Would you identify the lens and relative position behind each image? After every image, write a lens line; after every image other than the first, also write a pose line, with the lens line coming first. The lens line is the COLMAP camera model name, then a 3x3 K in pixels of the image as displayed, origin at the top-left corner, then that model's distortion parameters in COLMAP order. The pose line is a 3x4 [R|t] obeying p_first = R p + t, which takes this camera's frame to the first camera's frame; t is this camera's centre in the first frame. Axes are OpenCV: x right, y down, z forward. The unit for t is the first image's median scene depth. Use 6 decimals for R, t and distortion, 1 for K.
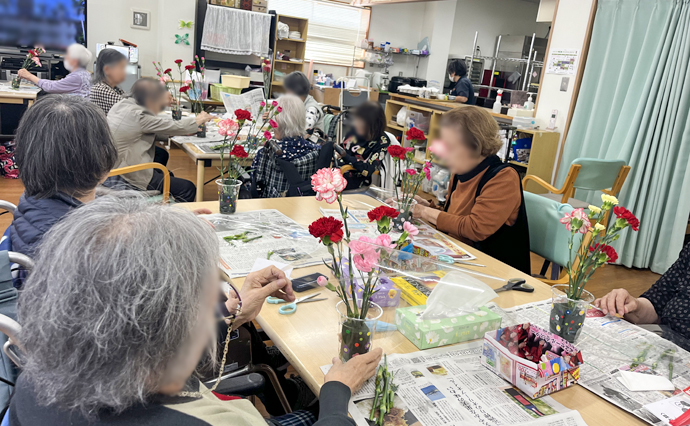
lens RADIAL K [[522.9, 0, 343.7], [0, 522.9, 206.5], [0, 0, 1]] dist [0.037690, -0.031446]
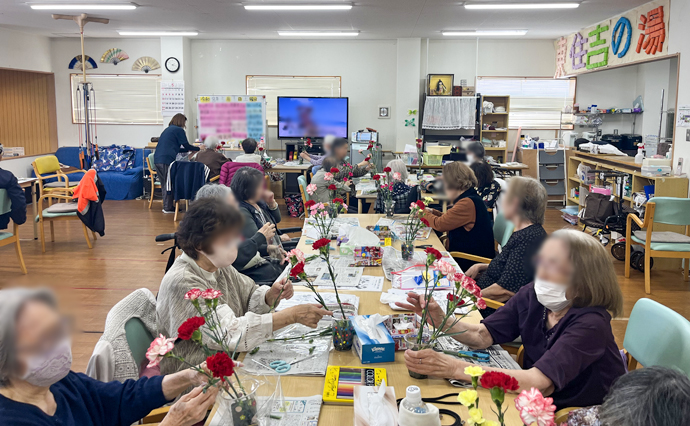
lens RADIAL K [[522.9, 0, 344.0], [0, 522.9, 182.2], [0, 0, 1]] dist [0.037690, -0.031446]
pose [[0.842874, -0.031453, -0.537190, 0.263114], [-0.059666, 0.986672, -0.151388, 0.051702], [0.534792, 0.159653, 0.829764, -0.196104]]
